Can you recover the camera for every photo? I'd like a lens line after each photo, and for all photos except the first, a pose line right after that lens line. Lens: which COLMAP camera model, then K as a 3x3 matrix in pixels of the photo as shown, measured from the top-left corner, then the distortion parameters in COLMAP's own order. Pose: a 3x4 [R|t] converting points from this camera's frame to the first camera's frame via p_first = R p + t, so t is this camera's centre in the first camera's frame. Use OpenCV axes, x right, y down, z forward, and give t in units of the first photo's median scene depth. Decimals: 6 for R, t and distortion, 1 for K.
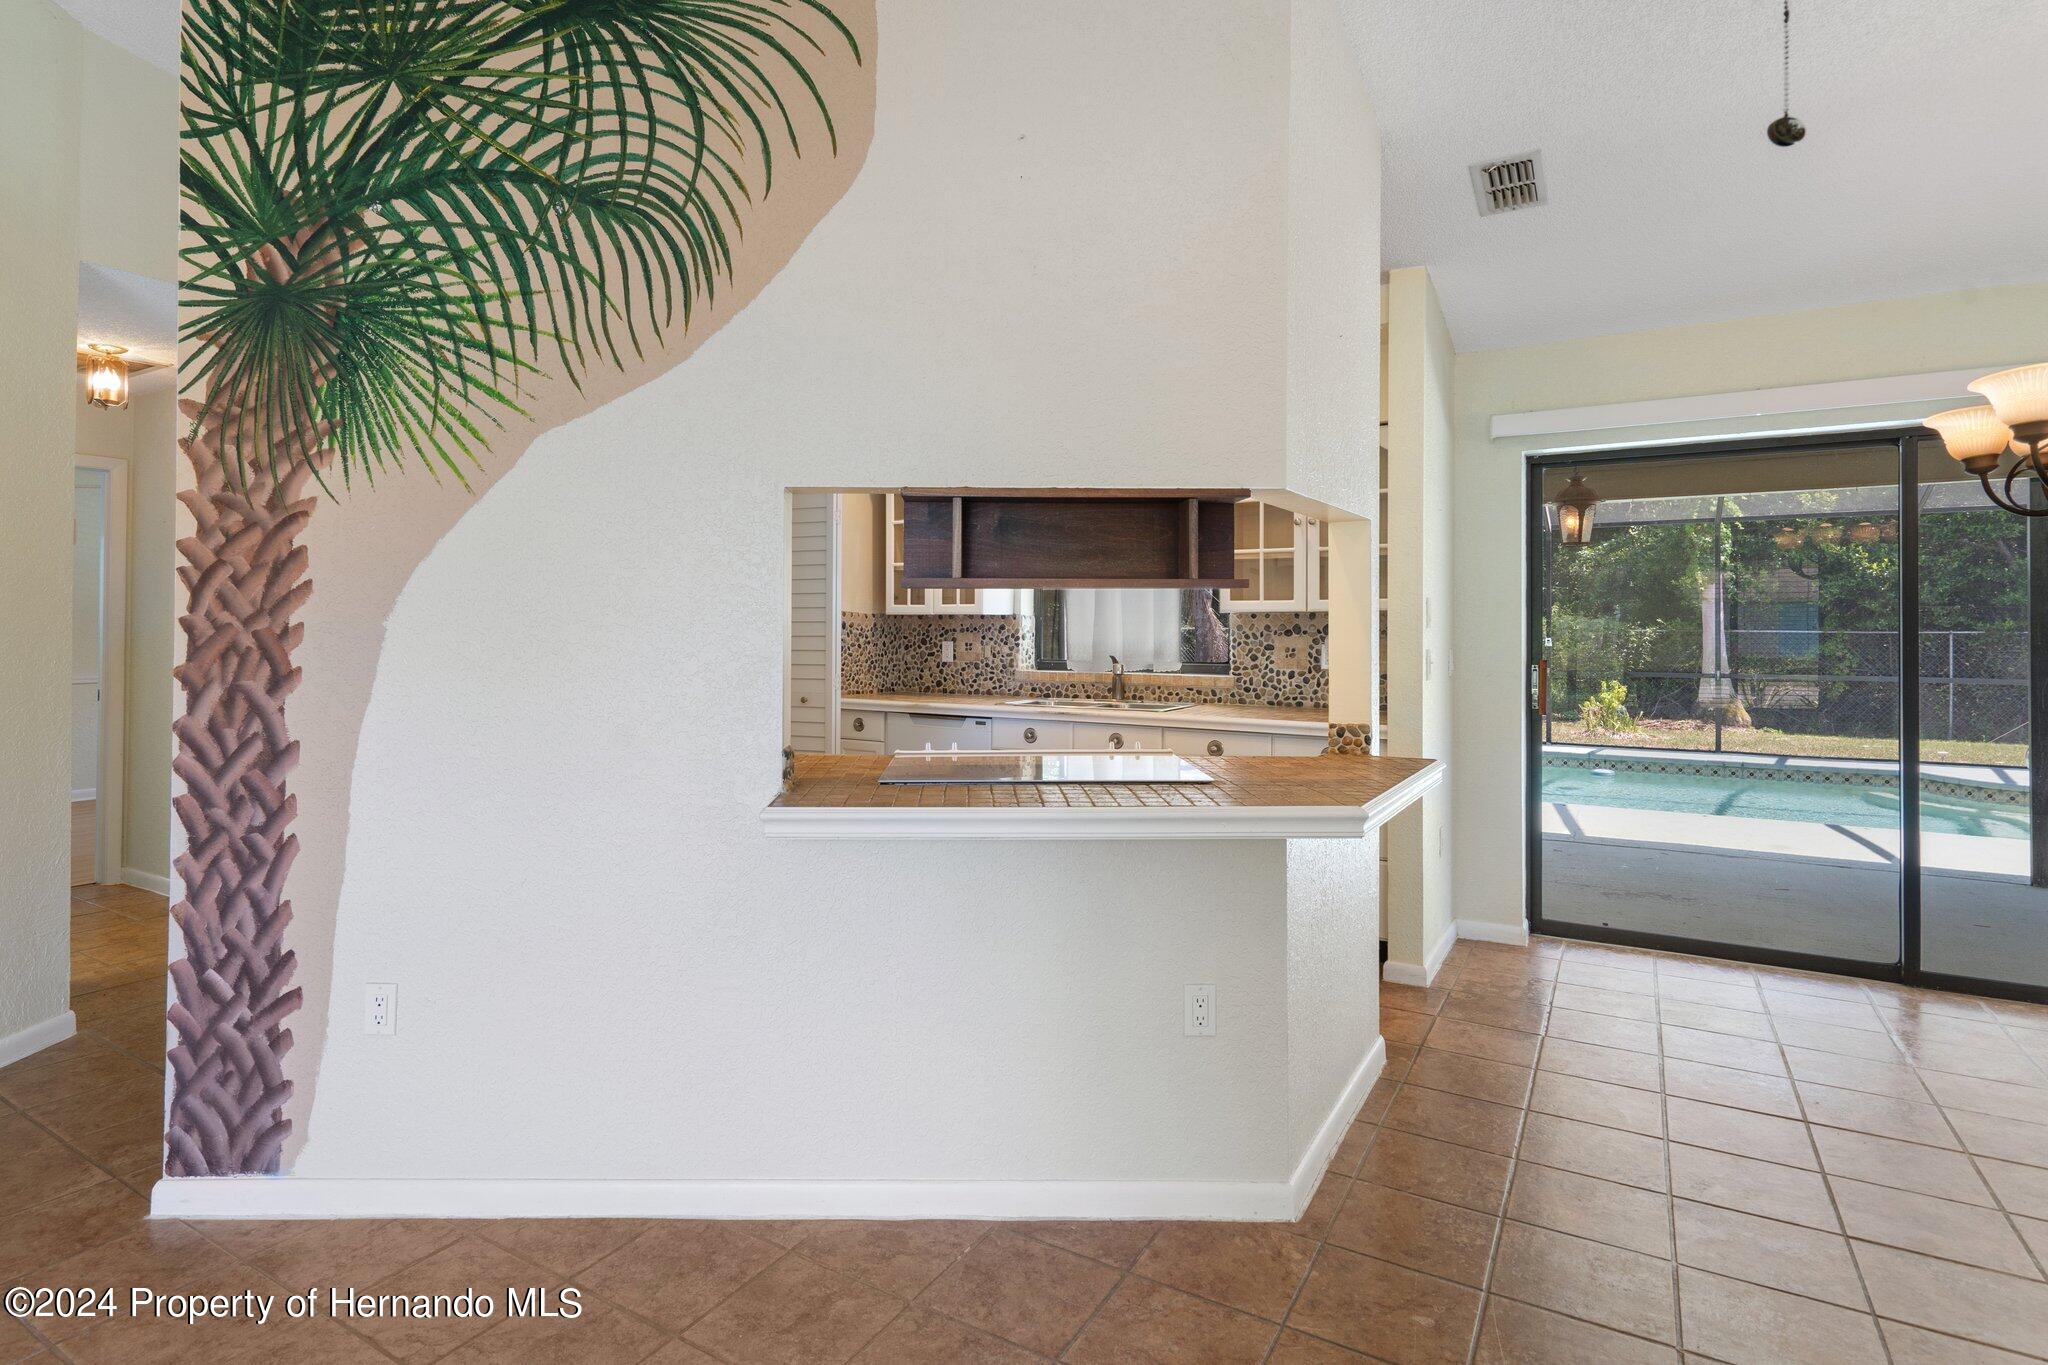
lens RADIAL K [[1066.5, 0, 961.0], [0, 1066.5, 622.6], [0, 0, 1]] dist [0.004527, 0.000002]
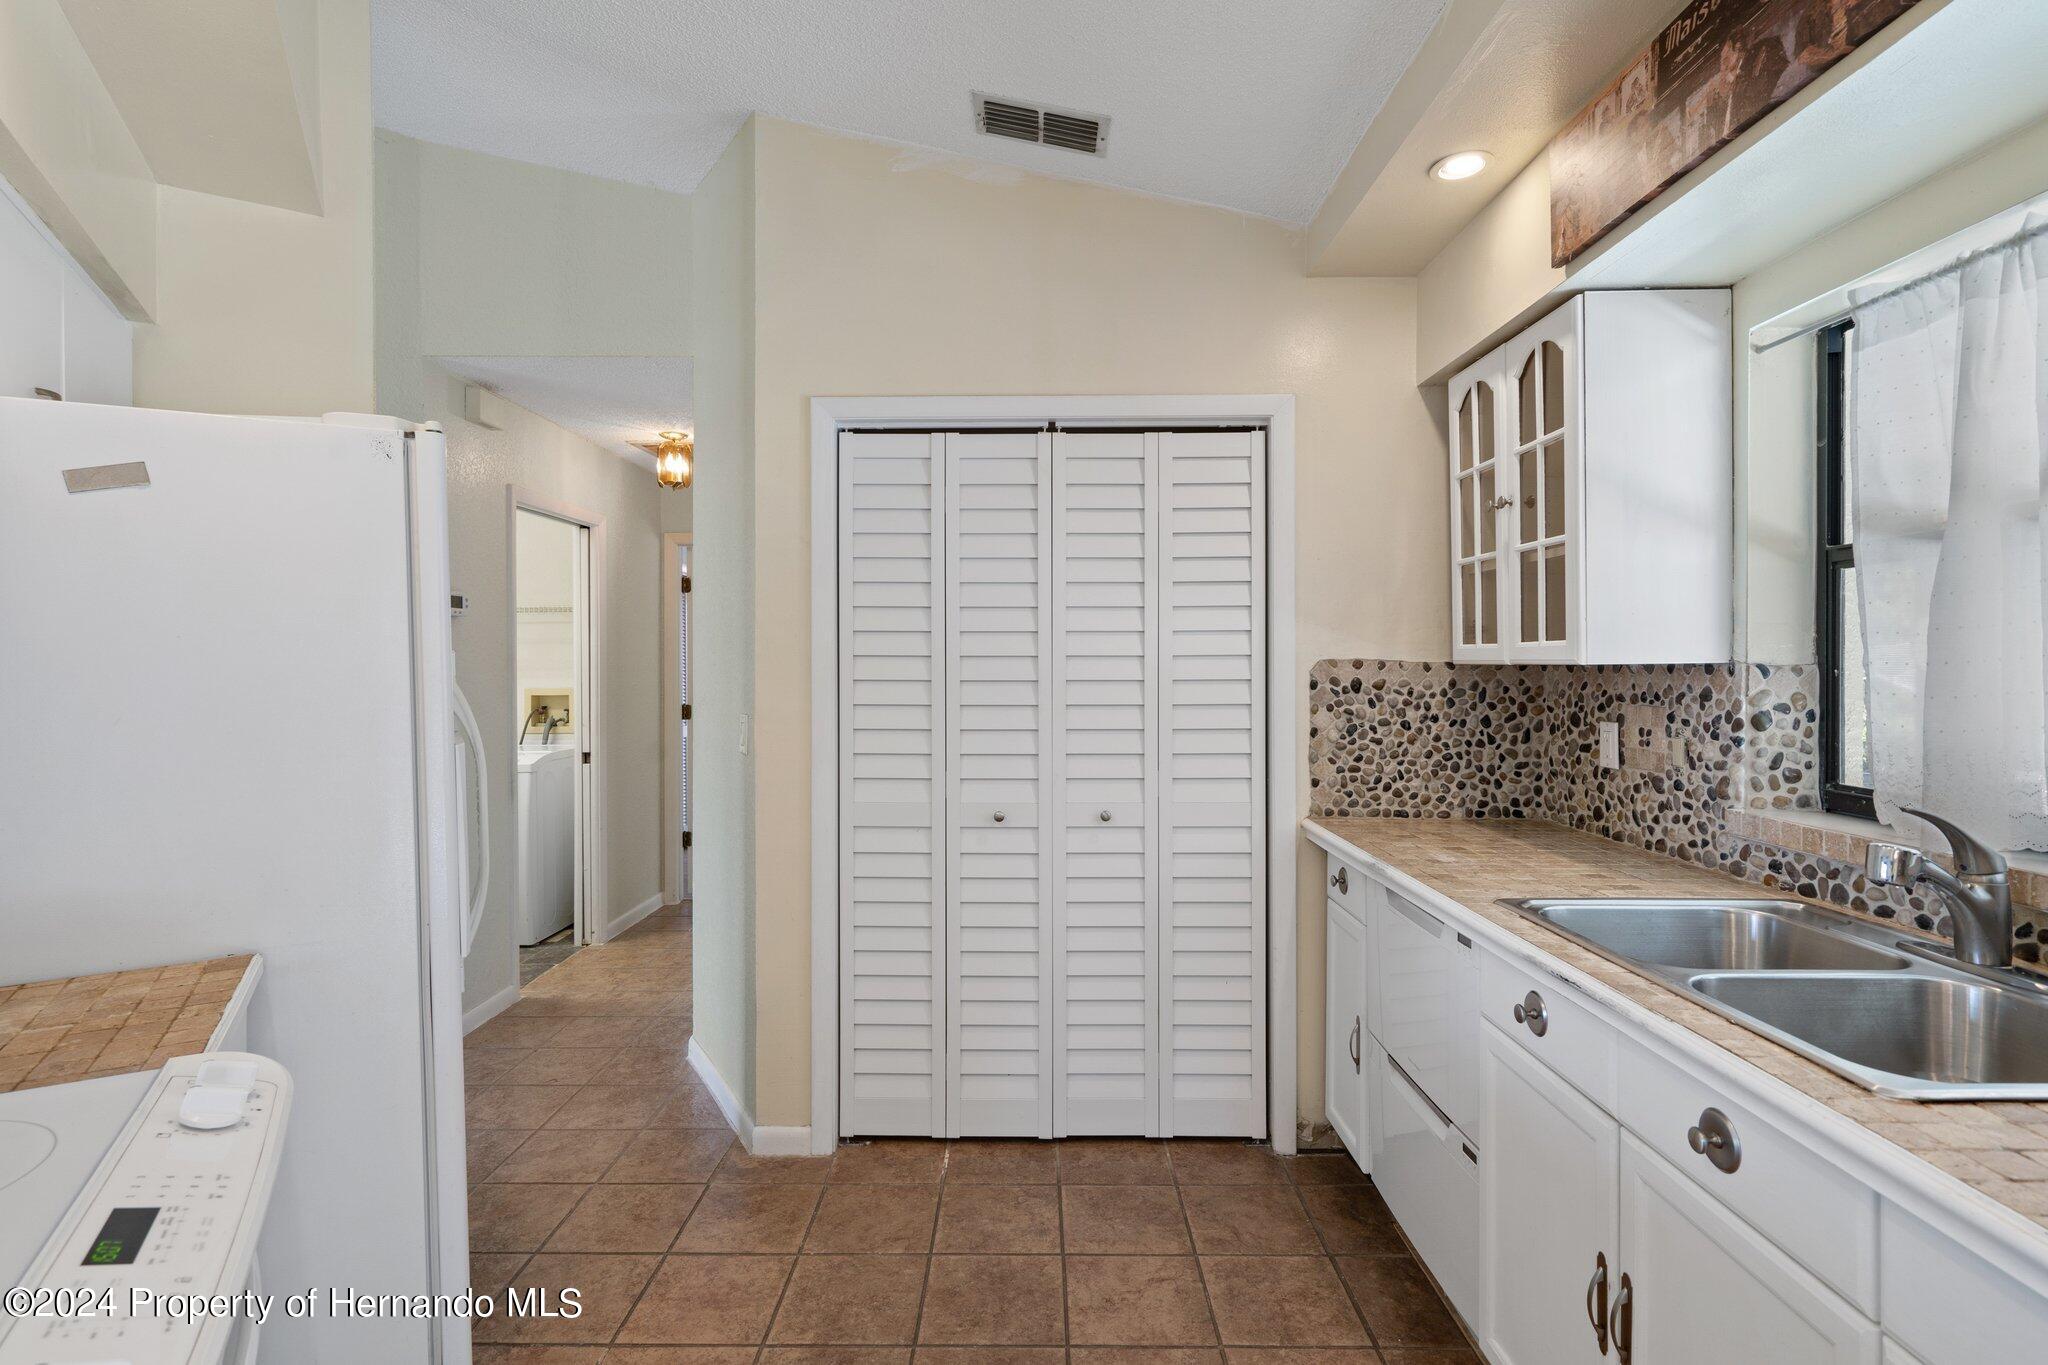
lens RADIAL K [[1001.7, 0, 1022.9], [0, 1001.7, 658.9], [0, 0, 1]] dist [-0.002065, 0.000394]
pose [[0.524944, -0.010031, -0.851078, 0.529425], [0.010468, 0.999931, -0.005328, -0.022783], [0.851072, -0.006112, 0.525013, 1.401526]]
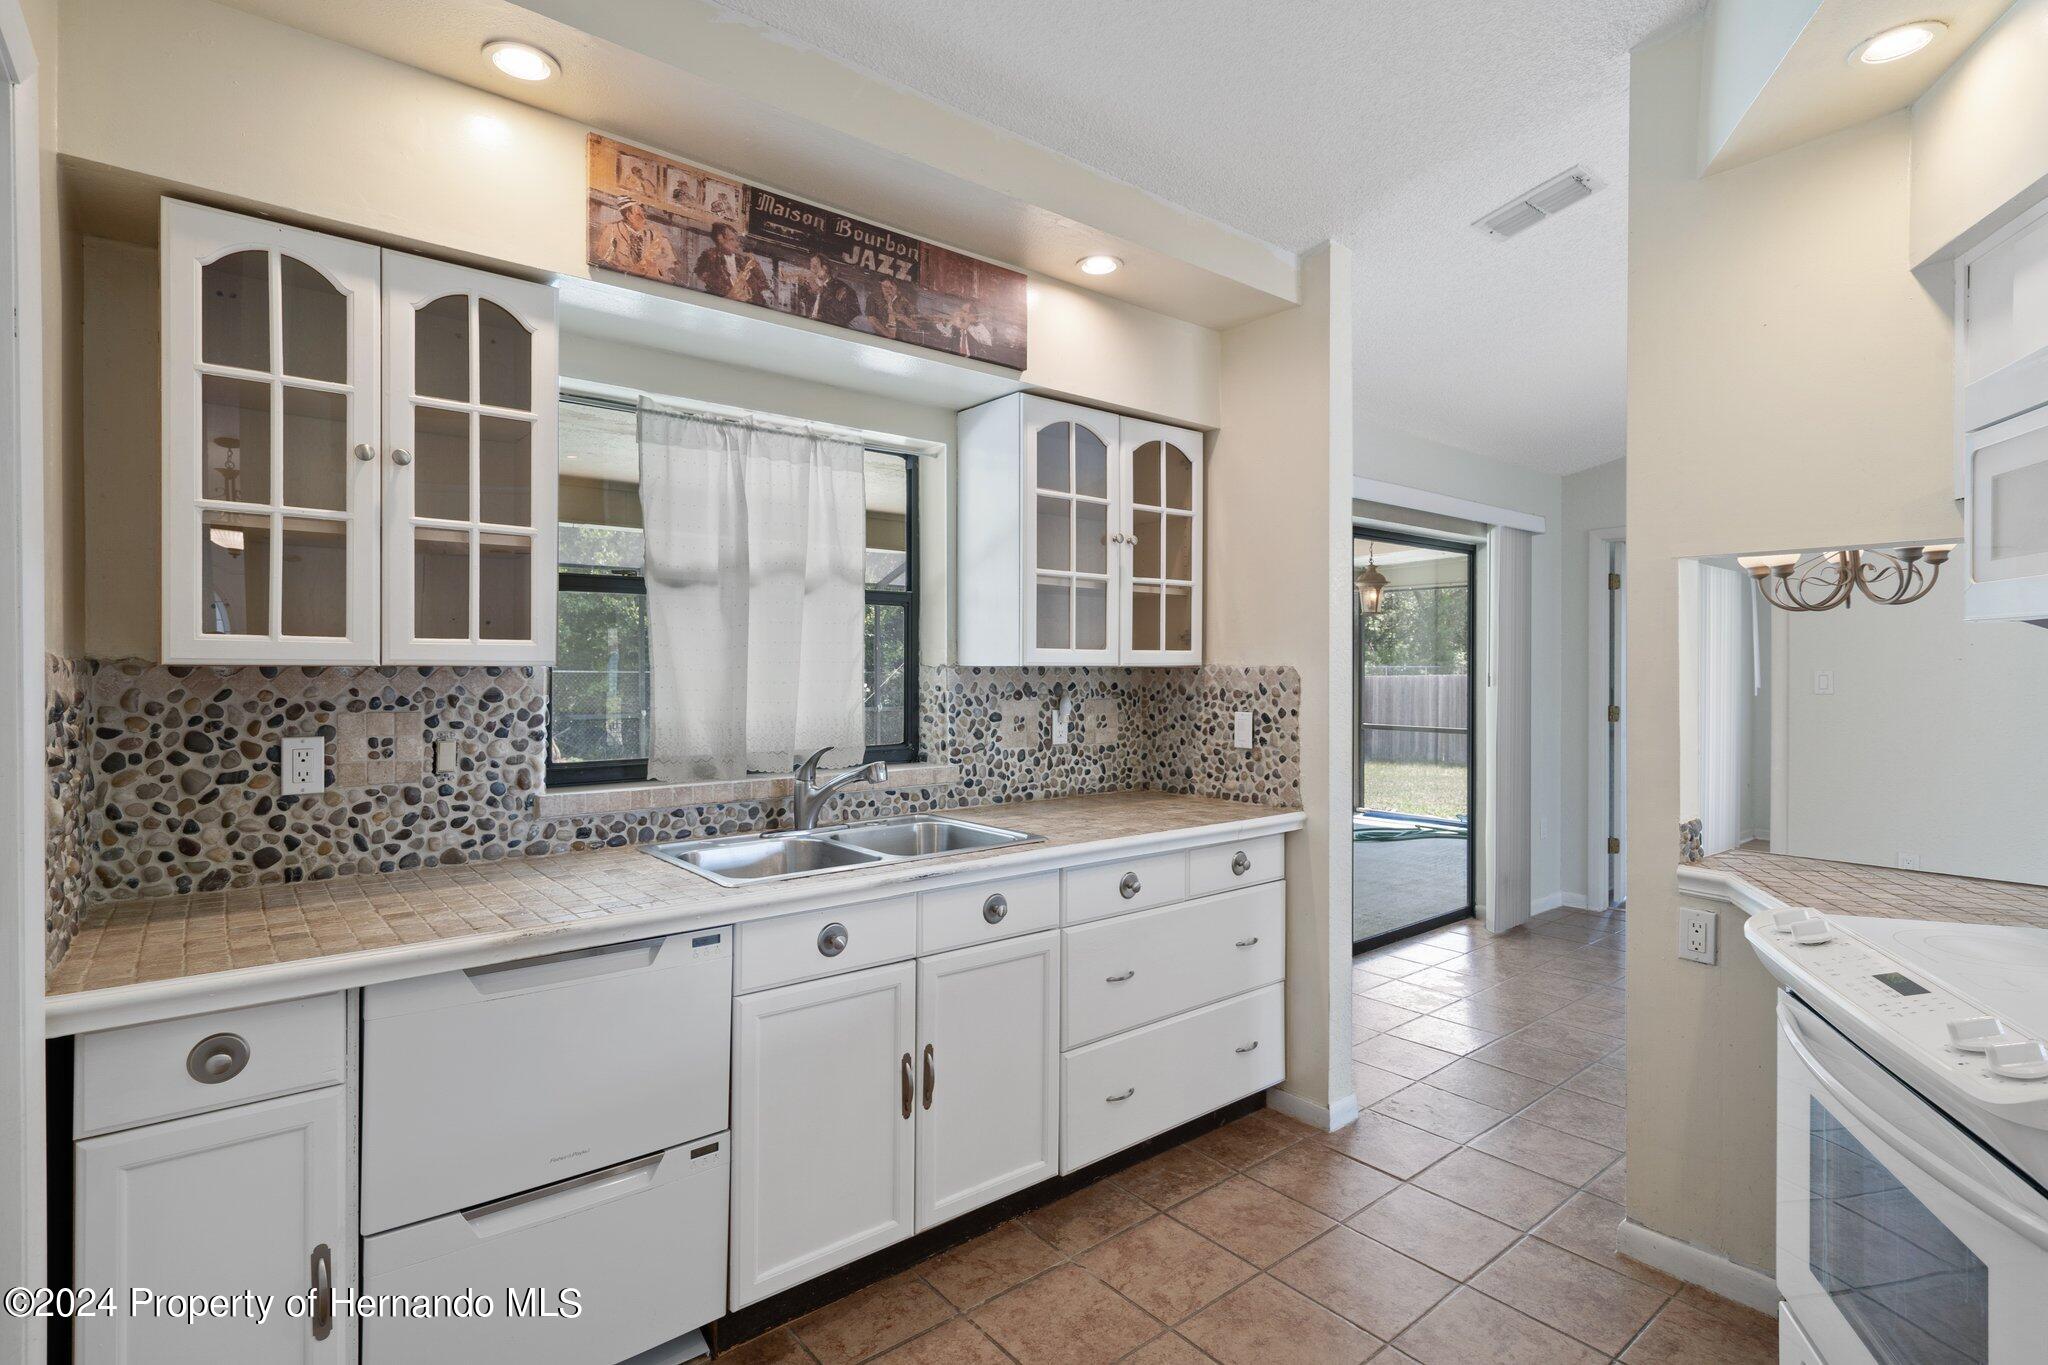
lens RADIAL K [[989.2, 0, 1020.9], [0, 989.2, 676.2], [0, 0, 1]] dist [0.000658, 0.001816]
pose [[0.317986, -0.008508, 0.948057, -0.620391], [-0.005884, 0.999923, 0.010947, -0.020174], [-0.948077, -0.009060, 0.317911, 1.627652]]
